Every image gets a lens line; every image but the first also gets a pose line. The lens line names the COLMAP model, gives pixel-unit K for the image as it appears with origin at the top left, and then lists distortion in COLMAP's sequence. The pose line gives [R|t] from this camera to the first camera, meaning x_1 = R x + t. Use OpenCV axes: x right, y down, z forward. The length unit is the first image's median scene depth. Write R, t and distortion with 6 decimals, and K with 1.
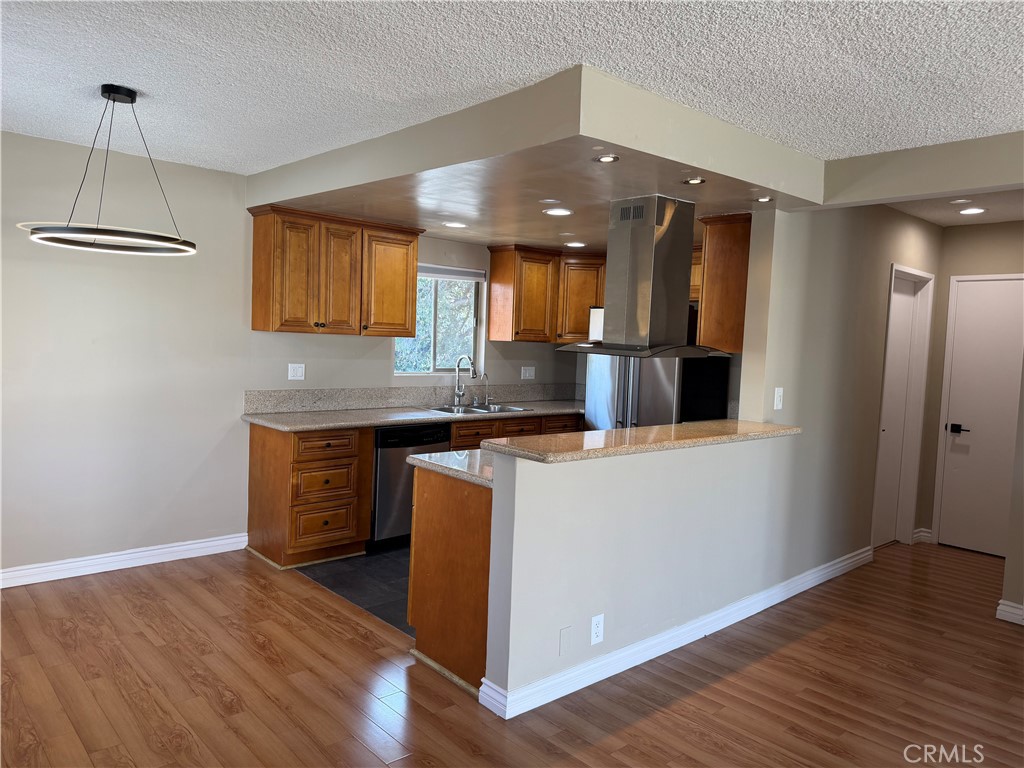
lens RADIAL K [[712.3, 0, 514.3], [0, 712.3, 385.6], [0, 0, 1]] dist [0.173995, -0.283087]
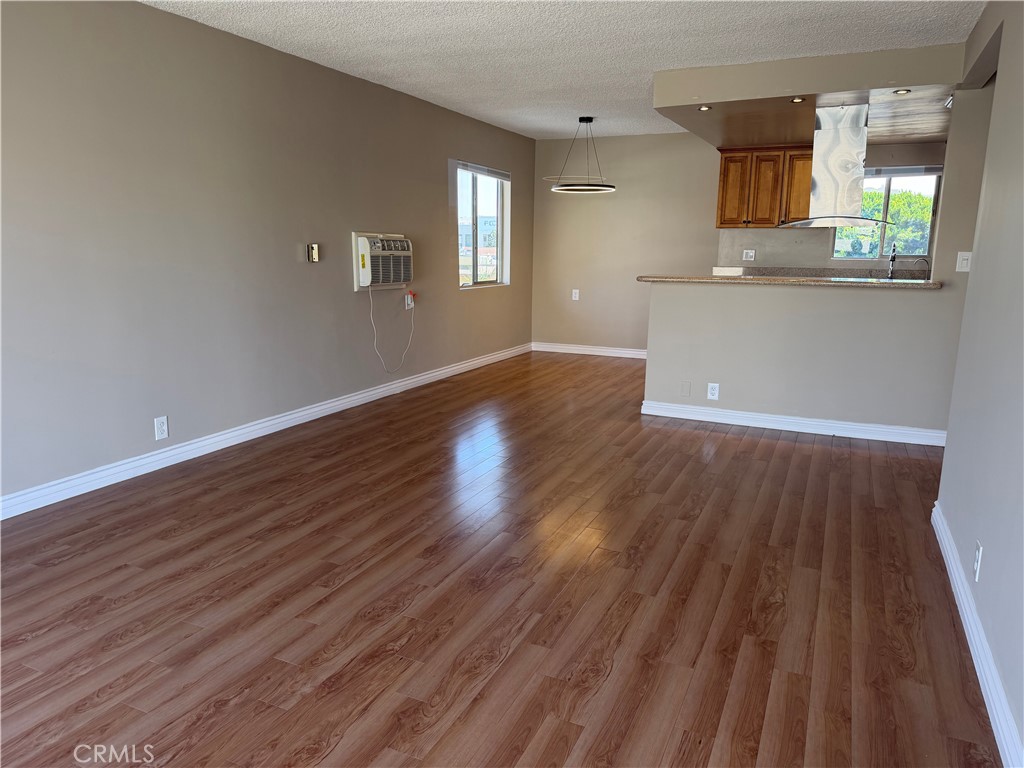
lens RADIAL K [[714.1, 0, 495.8], [0, 714.1, 381.6], [0, 0, 1]] dist [0.082790, -0.159942]
pose [[0.380352, 0.137166, -0.914614, 0.967226], [-0.056232, 0.990541, 0.125168, 0.088802], [0.923131, 0.003822, 0.384467, -0.073098]]
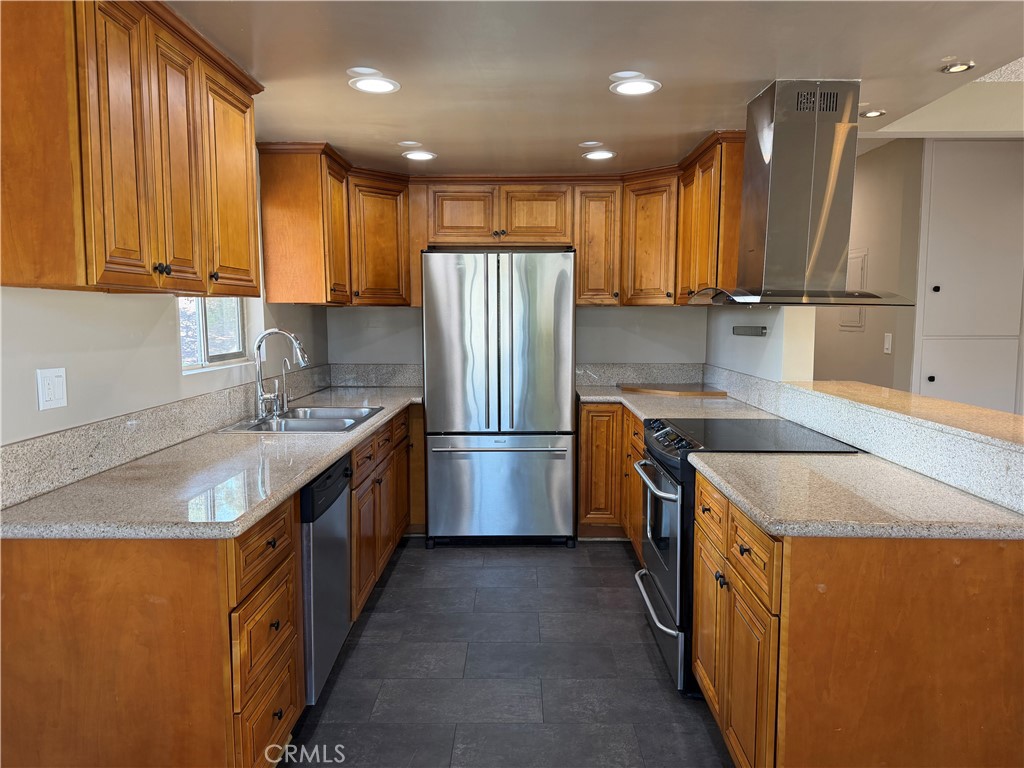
lens RADIAL K [[716.8, 0, 512.0], [0, 716.8, 384.0], [0, 0, 1]] dist [0.091146, -0.117491]
pose [[0.680439, -0.110409, 0.724440, -0.447048], [0.077598, 0.993882, 0.078588, -0.035527], [-0.728685, 0.002741, 0.684844, 0.561597]]
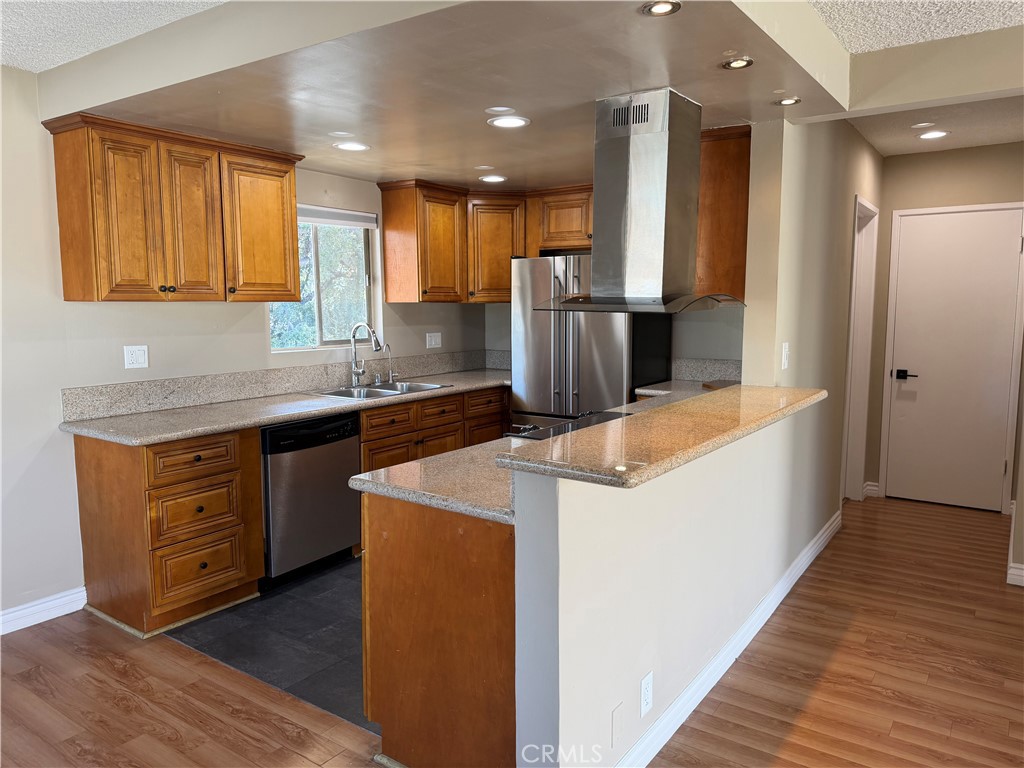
lens RADIAL K [[716.8, 0, 512.0], [0, 716.8, 384.0], [0, 0, 1]] dist [0.091146, -0.117491]
pose [[0.974791, -0.067857, 0.212552, -0.099274], [0.056985, 0.996754, 0.056873, -0.012759], [-0.215721, -0.043327, 0.975493, 0.227120]]
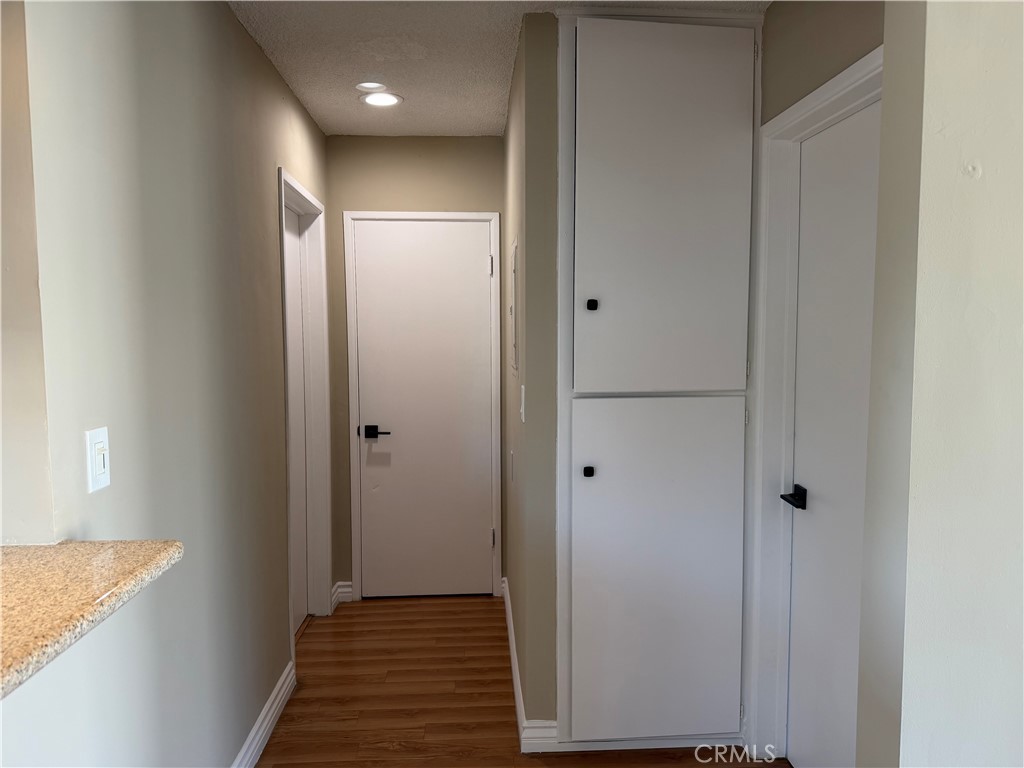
lens RADIAL K [[716.8, 0, 512.0], [0, 716.8, 384.0], [0, 0, 1]] dist [0.091146, -0.117491]
pose [[0.633459, -0.098567, 0.767473, 0.192182], [0.081468, 0.994836, 0.060525, -0.020772], [-0.769476, 0.024184, 0.638218, 0.532189]]
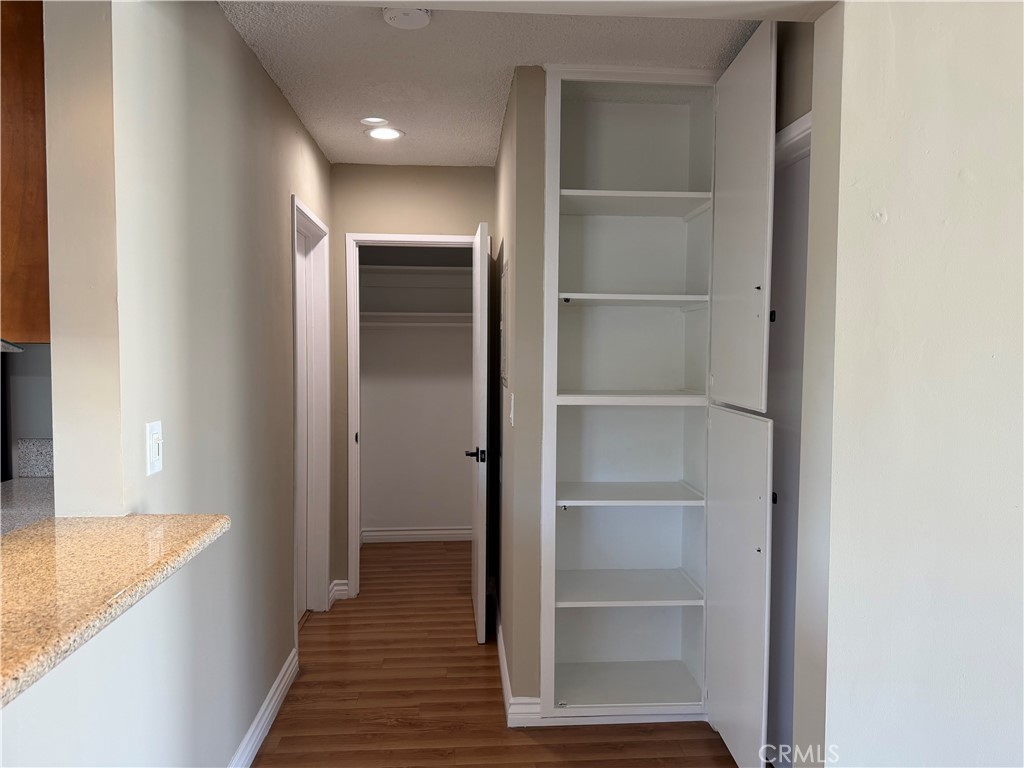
lens RADIAL K [[716.8, 0, 512.0], [0, 716.8, 384.0], [0, 0, 1]] dist [0.091146, -0.117491]
pose [[0.618087, -0.075105, 0.782514, 0.143440], [0.071777, 0.996659, 0.038963, -0.017745], [-0.782826, 0.032084, 0.621413, 0.497978]]
